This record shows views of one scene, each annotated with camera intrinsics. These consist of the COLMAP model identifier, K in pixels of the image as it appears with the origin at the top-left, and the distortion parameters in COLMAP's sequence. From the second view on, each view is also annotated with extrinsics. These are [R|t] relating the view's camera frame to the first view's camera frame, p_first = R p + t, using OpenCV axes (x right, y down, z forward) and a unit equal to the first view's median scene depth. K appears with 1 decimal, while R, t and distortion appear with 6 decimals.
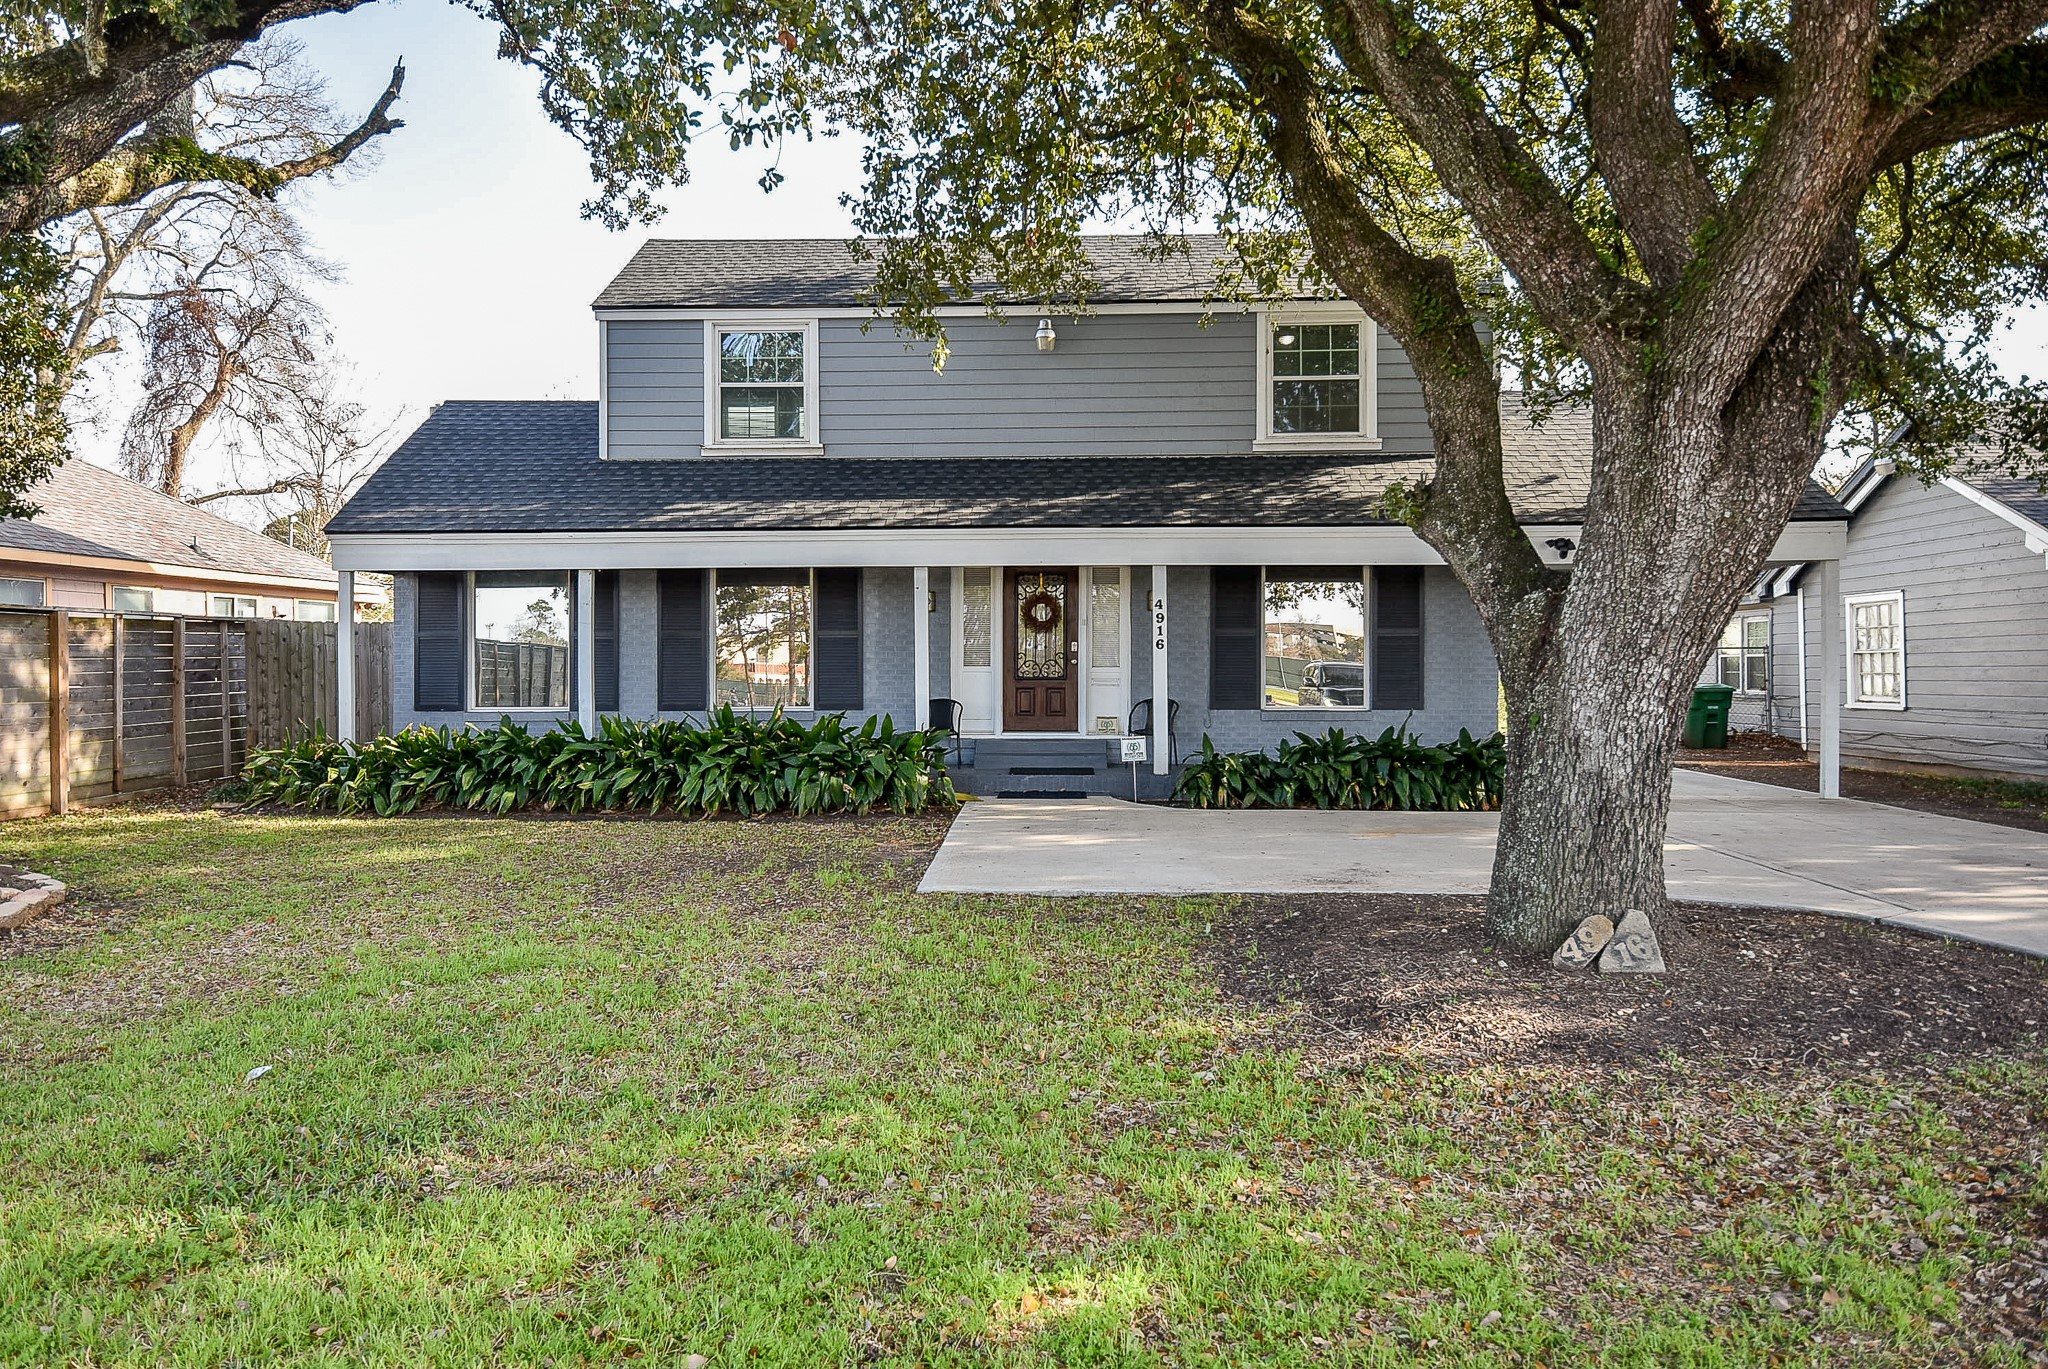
lens RADIAL K [[1348.1, 0, 1027.4], [0, 1348.1, 681.4], [0, 0, 1]] dist [-0.005861, -0.001133]
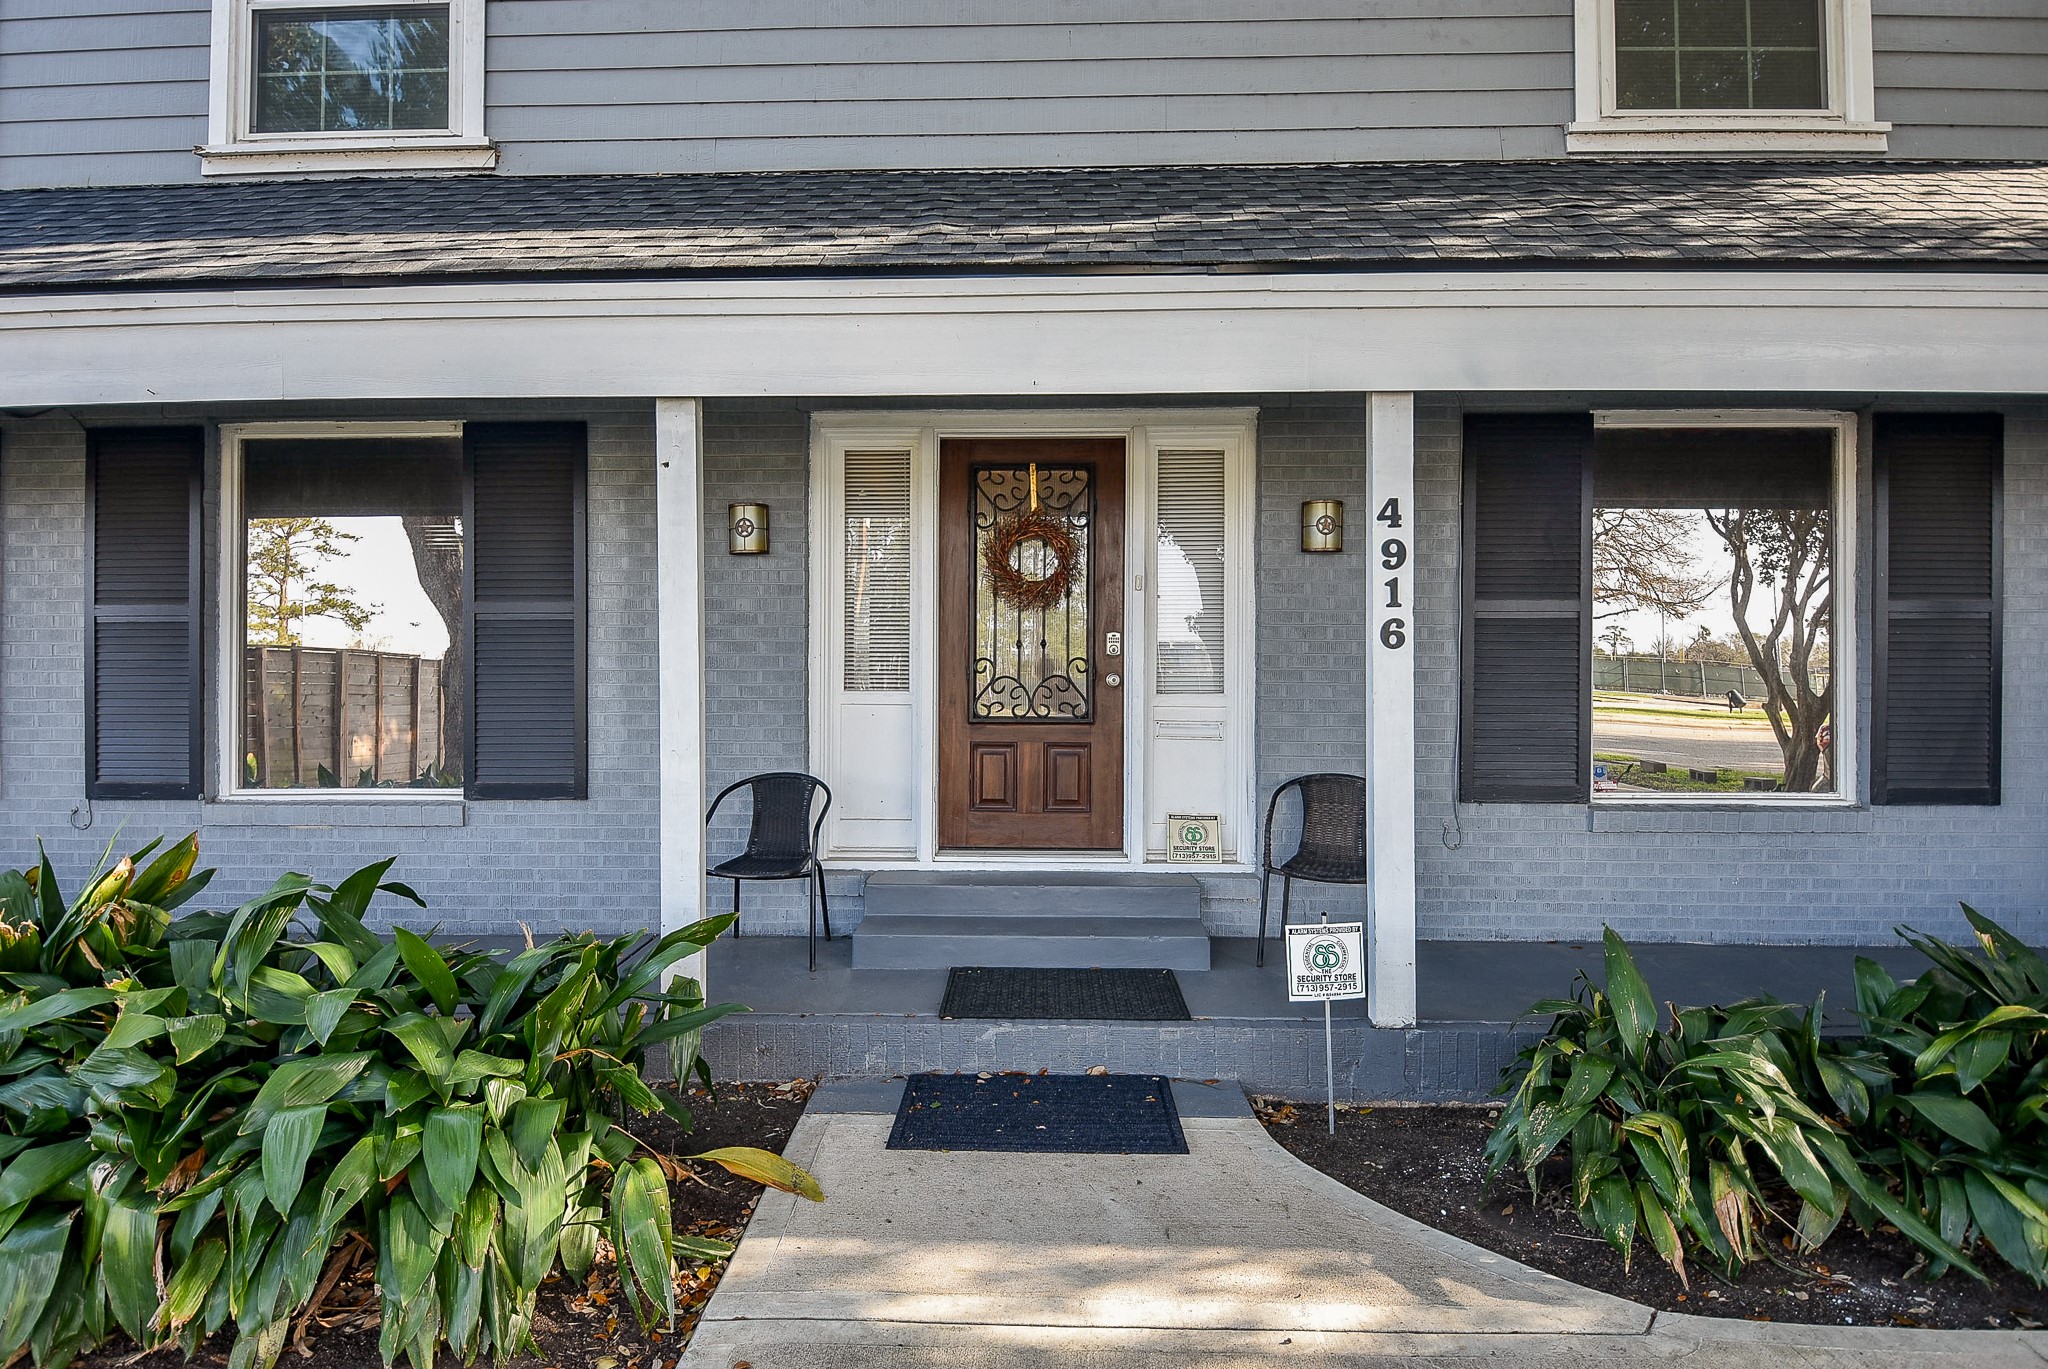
lens RADIAL K [[1133.4, 0, 1020.3], [0, 1133.4, 673.6], [0, 0, 1]] dist [-0.004793, -0.000685]
pose [[0.999978, 0.002771, 0.006040, 0.004488], [-0.002726, 0.999968, -0.007483, -0.013979], [-0.006060, 0.007466, 0.999954, 0.664257]]
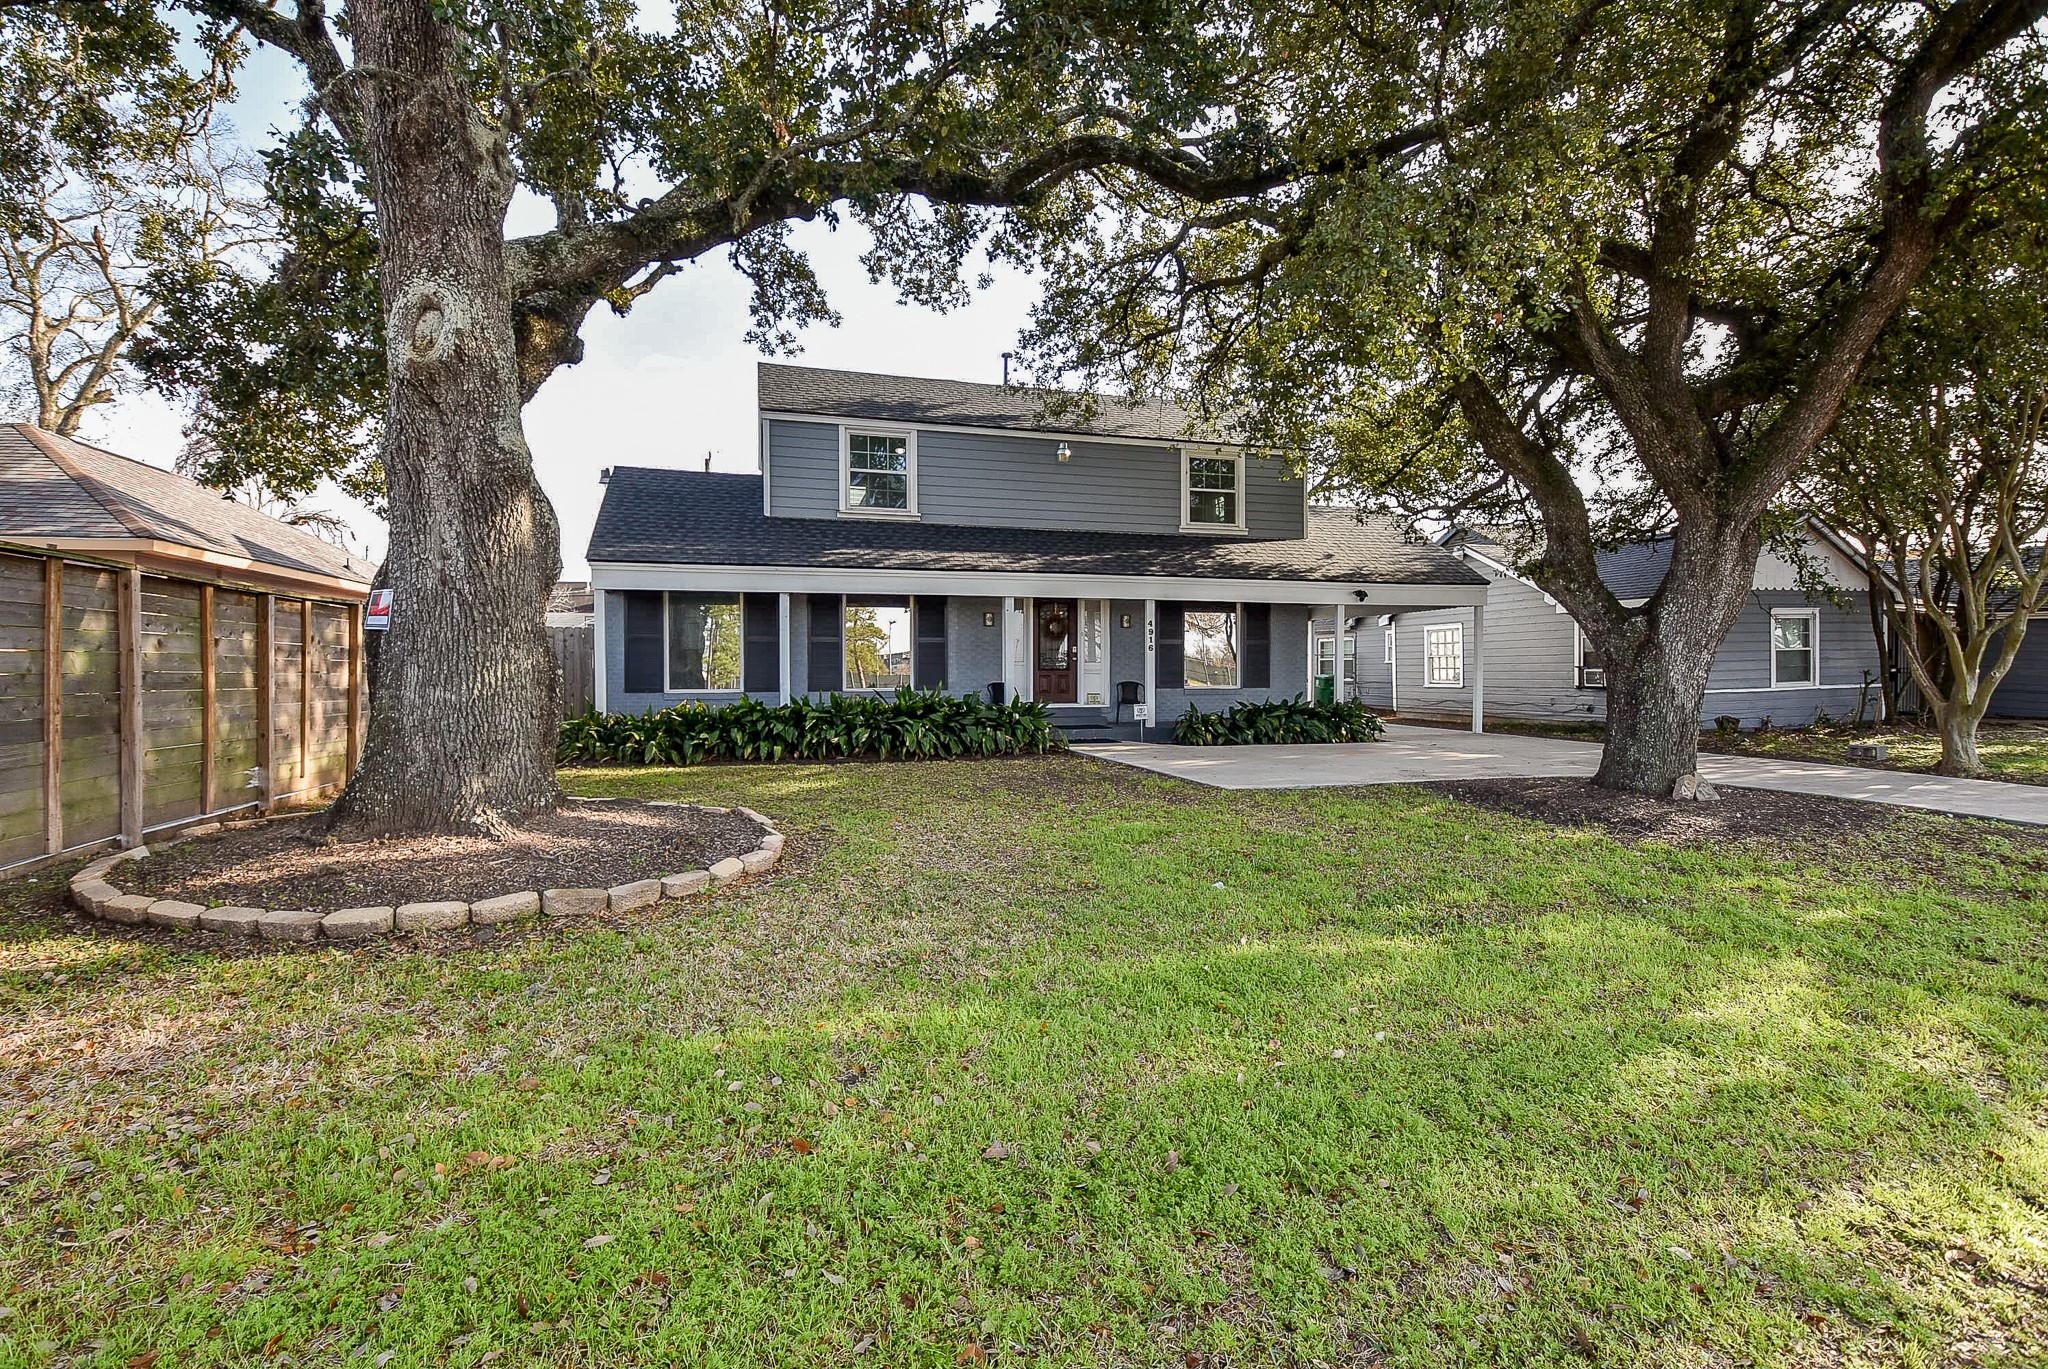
lens RADIAL K [[923.2, 0, 1019.6], [0, 923.2, 687.9], [0, 0, 1]] dist [0.024657, -0.008414]
pose [[0.948405, -0.004703, 0.317028, -0.378416], [0.001571, 0.999947, 0.010132, 0.008709], [-0.317059, -0.009111, 0.948362, -0.018168]]
